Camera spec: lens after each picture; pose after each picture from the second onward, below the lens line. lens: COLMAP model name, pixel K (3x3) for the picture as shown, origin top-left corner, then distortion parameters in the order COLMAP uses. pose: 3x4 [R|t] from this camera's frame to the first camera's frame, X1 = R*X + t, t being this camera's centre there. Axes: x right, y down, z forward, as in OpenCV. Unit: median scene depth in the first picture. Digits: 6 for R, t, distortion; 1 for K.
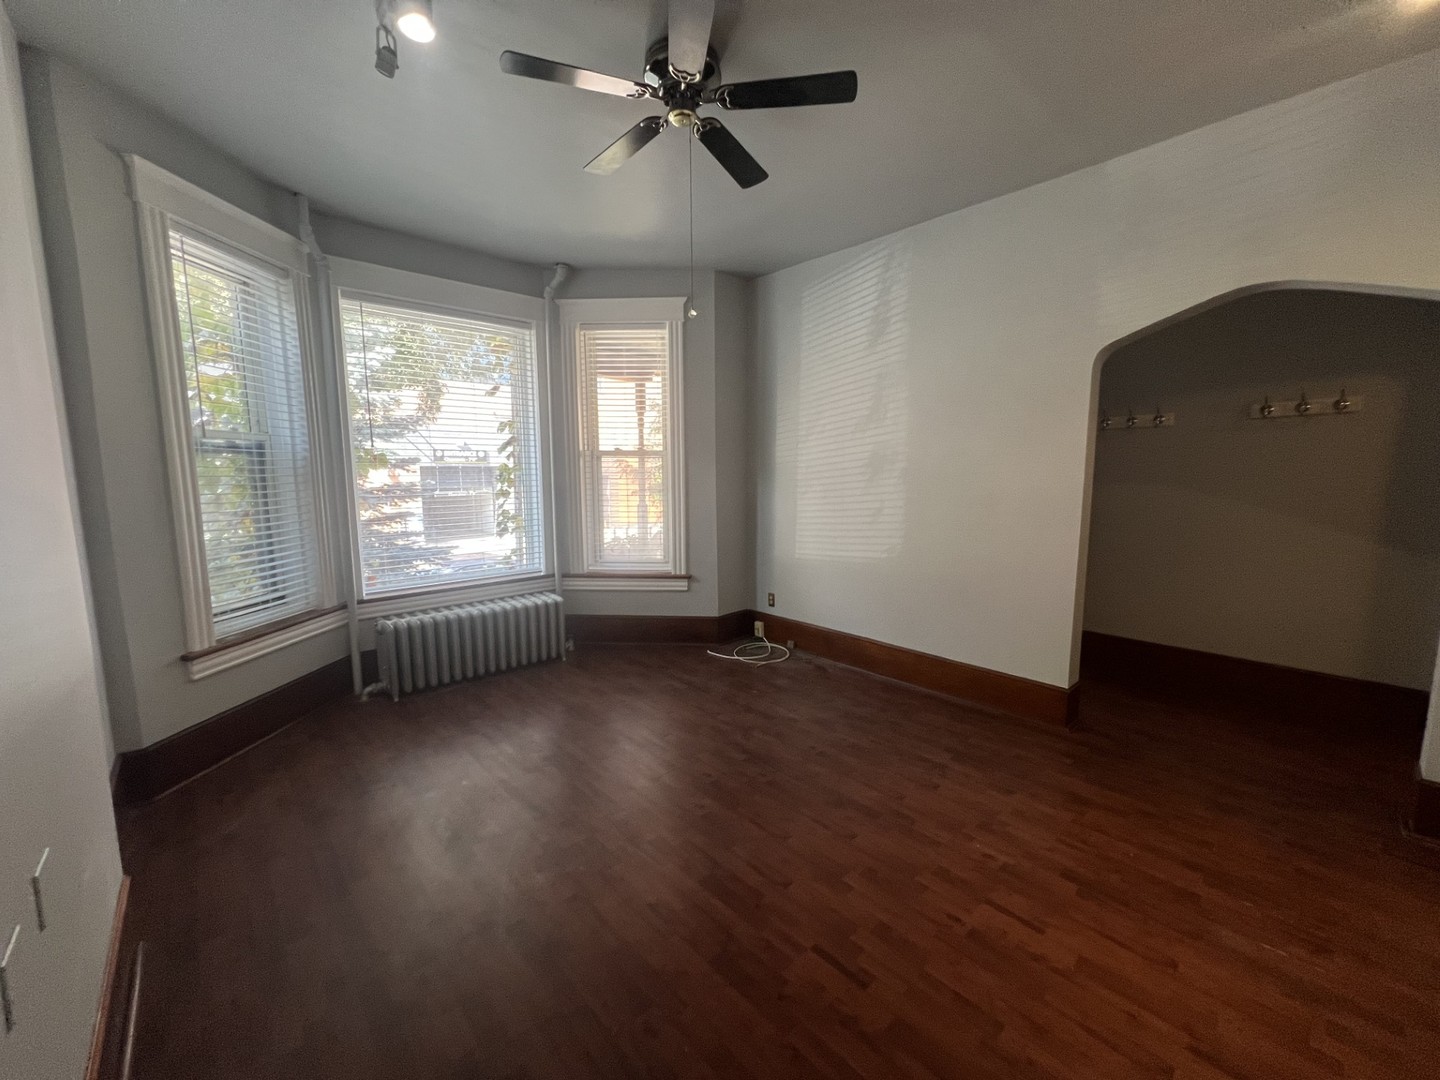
lens RADIAL K [[575.8, 0, 723.7], [0, 575.8, 542.8], [0, 0, 1]] dist [-0.000194, 0.000103]
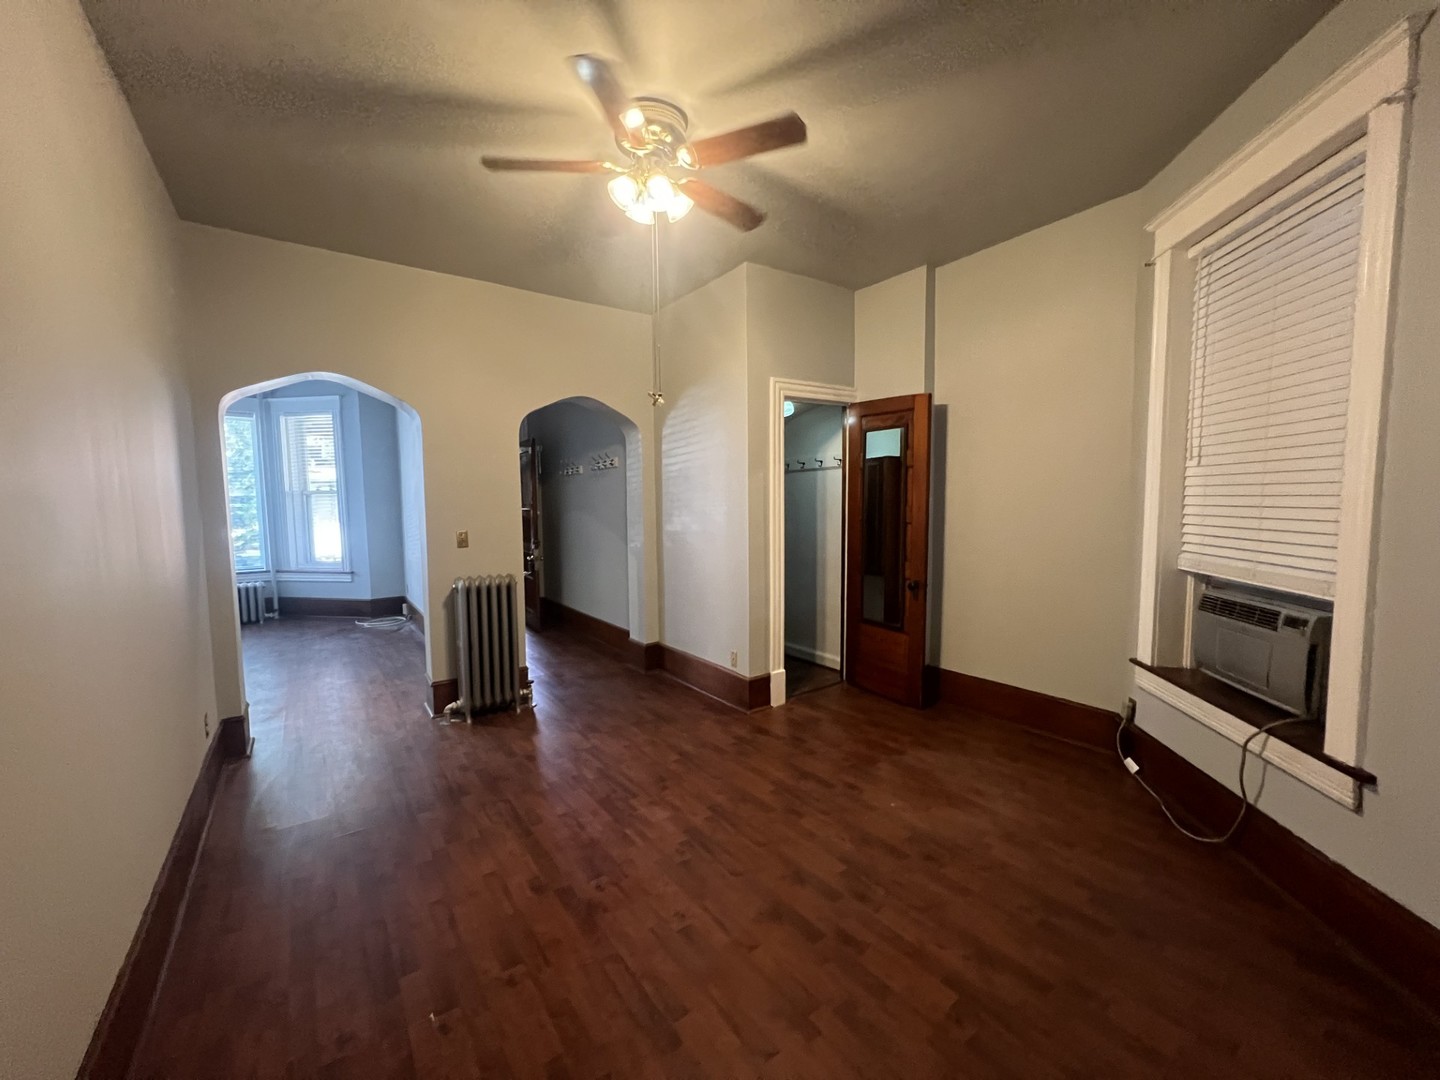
lens RADIAL K [[575.8, 0, 723.7], [0, 575.8, 542.8], [0, 0, 1]] dist [-0.000194, 0.000103]
pose [[0.993467, 0.001423, -0.114108, 1.314926], [-0.006765, 0.998898, -0.046436, 0.052680], [0.113917, 0.046904, 0.992382, -0.484819]]
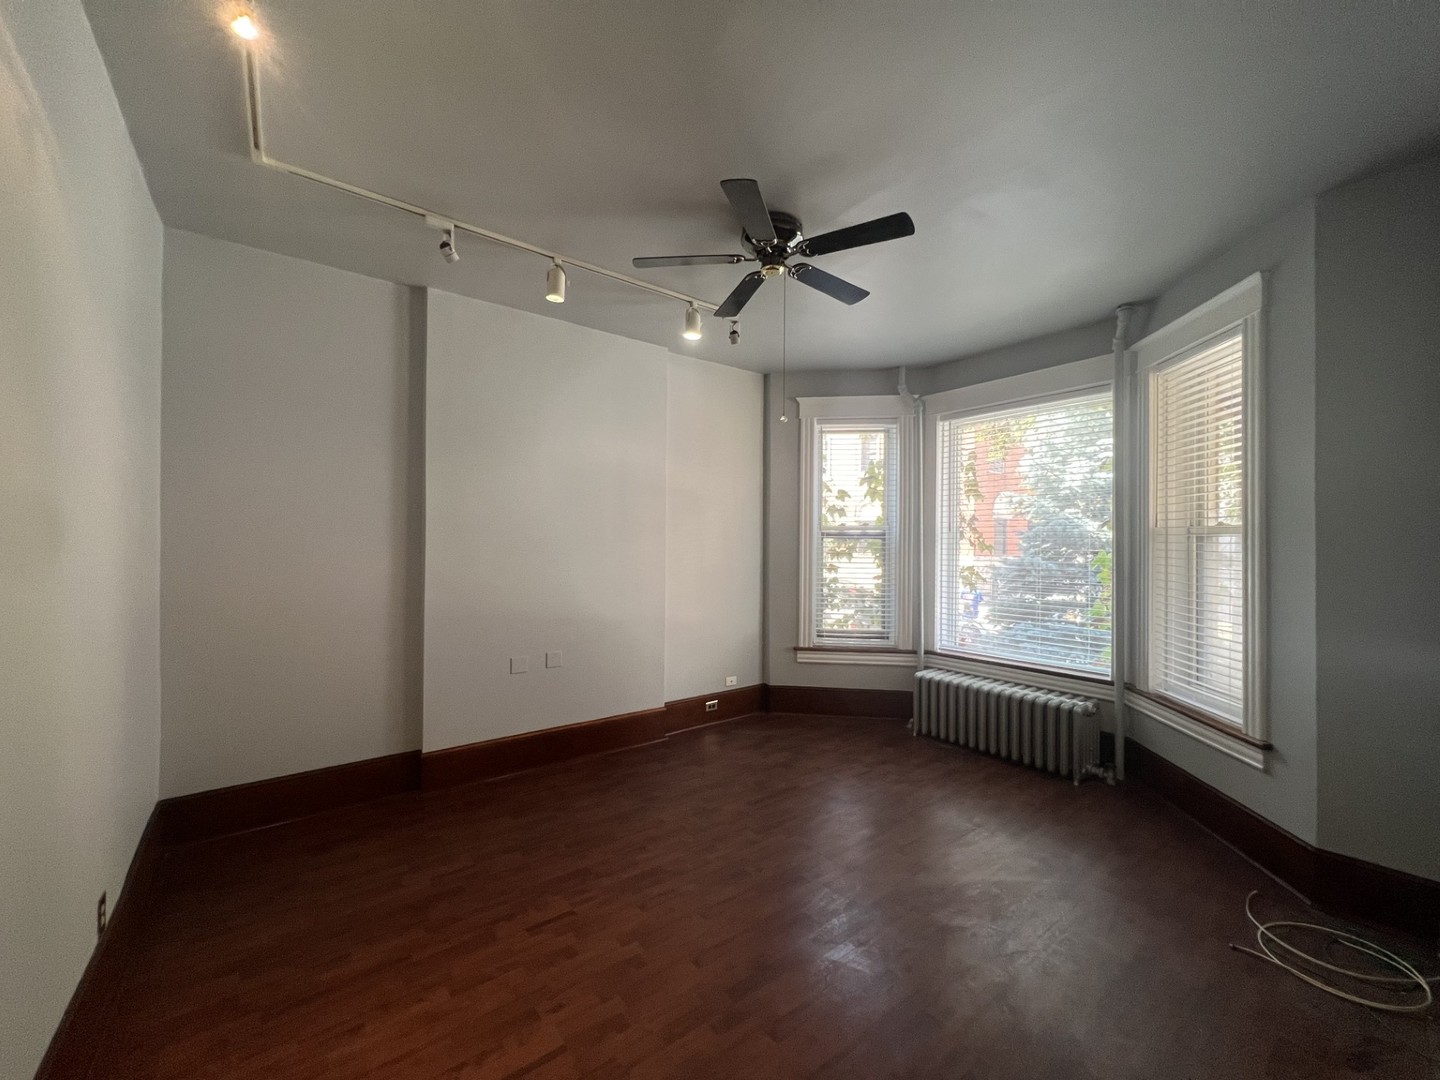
lens RADIAL K [[575.8, 0, 723.7], [0, 575.8, 542.8], [0, 0, 1]] dist [-0.000194, 0.000103]
pose [[-0.084931, 0.001347, -0.996386, 0.652713], [-0.129382, 0.991518, 0.012369, -0.091696], [0.987951, 0.129965, -0.084037, 0.604965]]
